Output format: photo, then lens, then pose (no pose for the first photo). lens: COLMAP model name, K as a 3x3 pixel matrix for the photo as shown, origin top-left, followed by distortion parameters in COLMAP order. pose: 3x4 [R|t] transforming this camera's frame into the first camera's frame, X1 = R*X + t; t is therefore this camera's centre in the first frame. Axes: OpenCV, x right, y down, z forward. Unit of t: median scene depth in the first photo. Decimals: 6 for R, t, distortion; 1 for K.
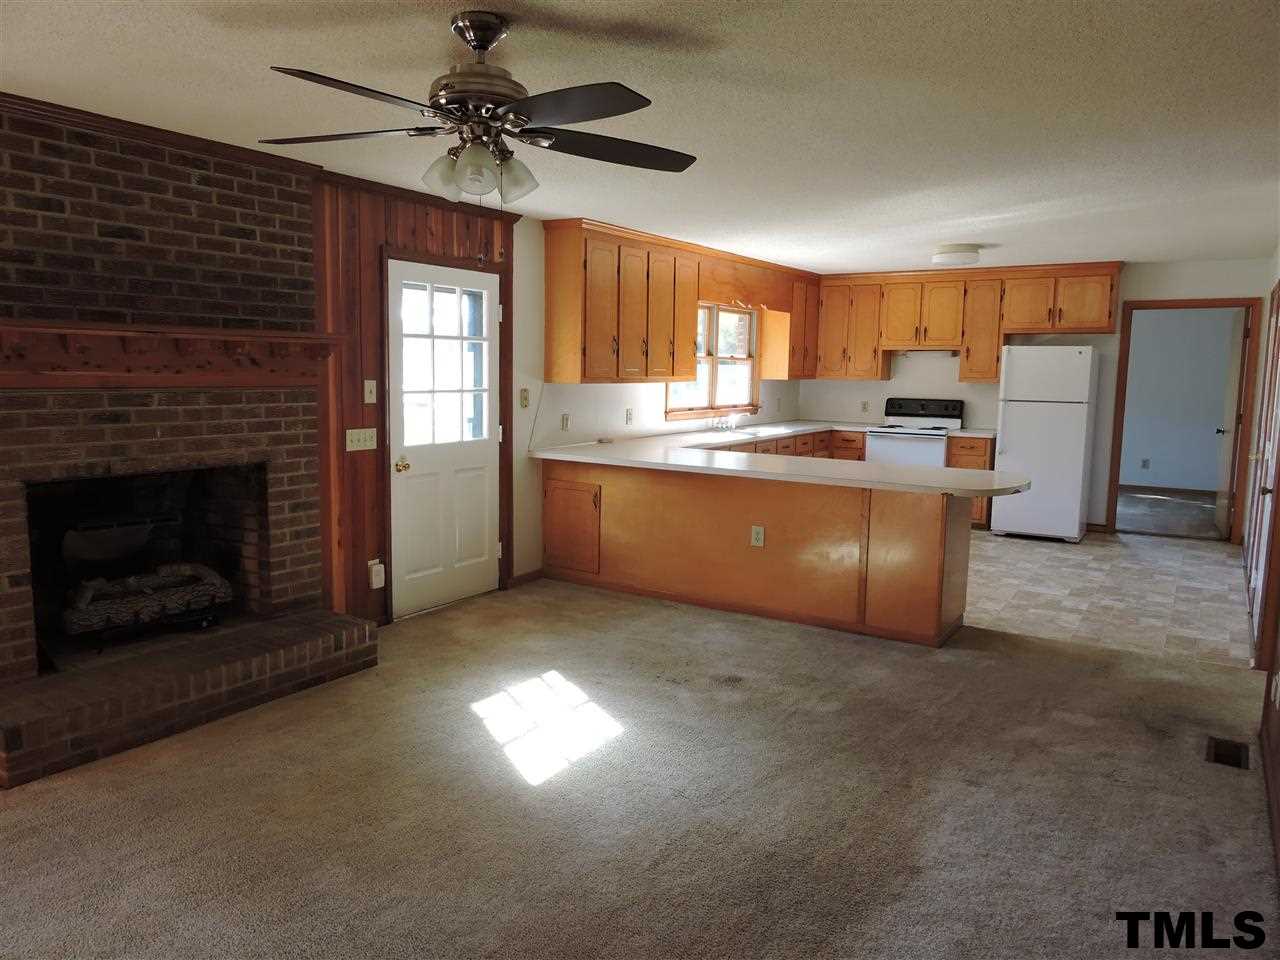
lens RADIAL K [[907.4, 0, 640.0], [0, 907.4, 480.0], [0, 0, 1]] dist [-0.005197, -0.001844]
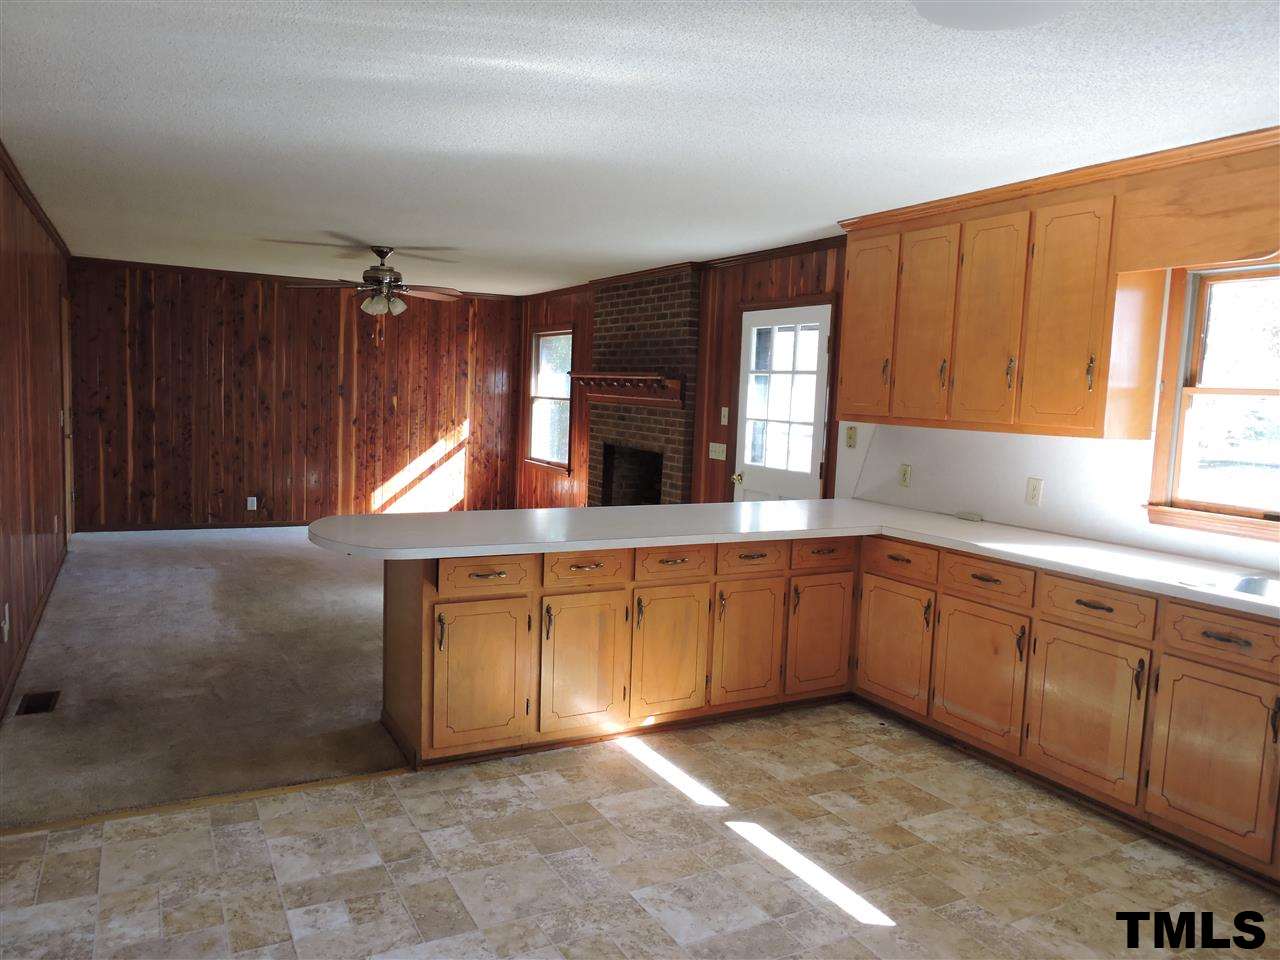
lens RADIAL K [[907.4, 0, 640.0], [0, 907.4, 480.0], [0, 0, 1]] dist [-0.005197, -0.001844]
pose [[-0.481216, 0.048946, -0.875235, 1.040293], [-0.159122, 0.976976, 0.142122, -0.198738], [0.862039, 0.207660, -0.462348, 1.736802]]
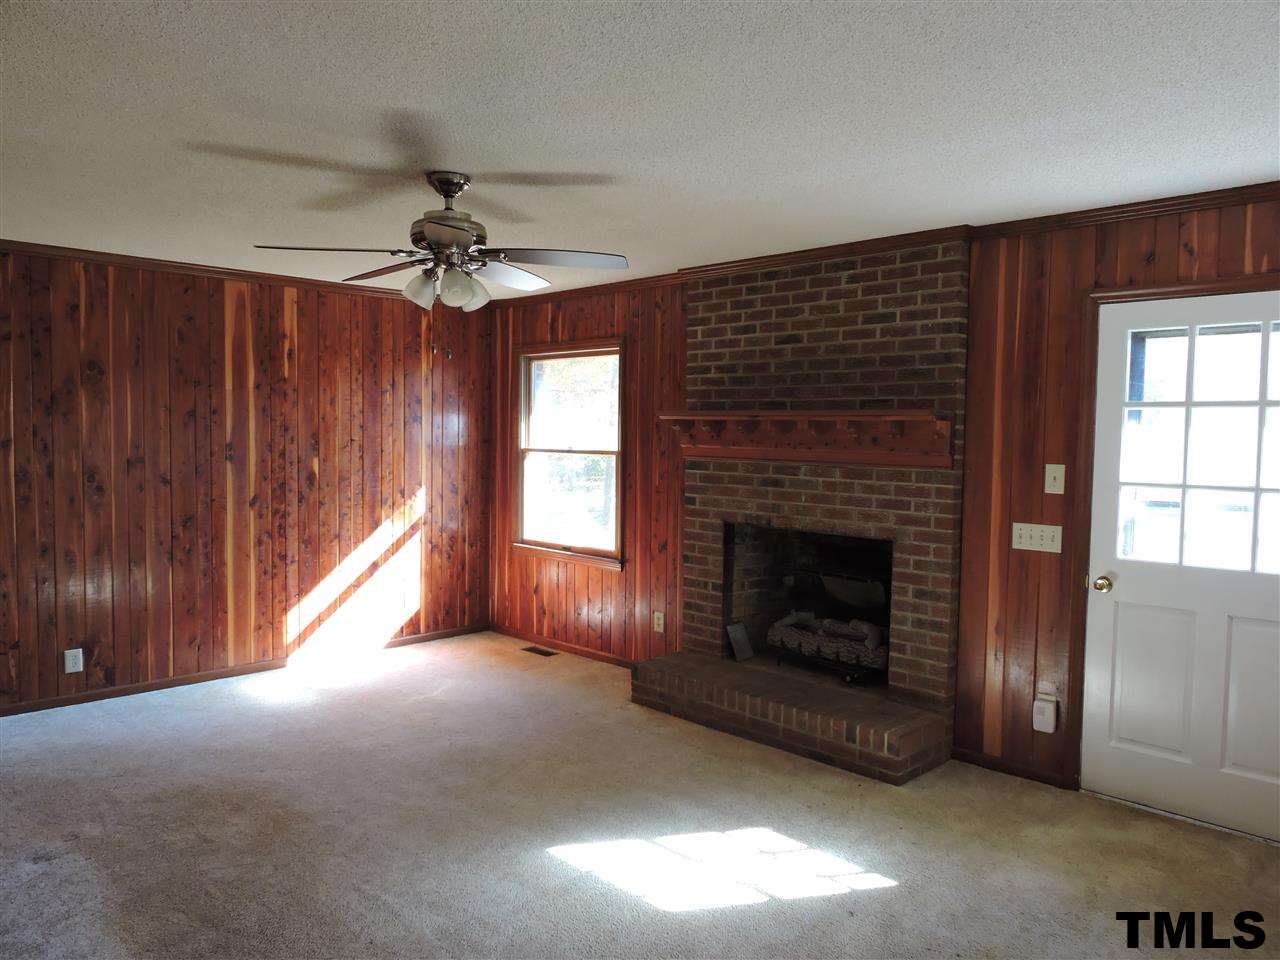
lens RADIAL K [[907.4, 0, 640.0], [0, 907.4, 480.0], [0, 0, 1]] dist [-0.005197, -0.001844]
pose [[-0.214518, 0.033075, -0.976160, 0.622046], [-0.137883, 0.988392, 0.063790, -0.111043], [0.966939, 0.148280, -0.207468, 0.933615]]
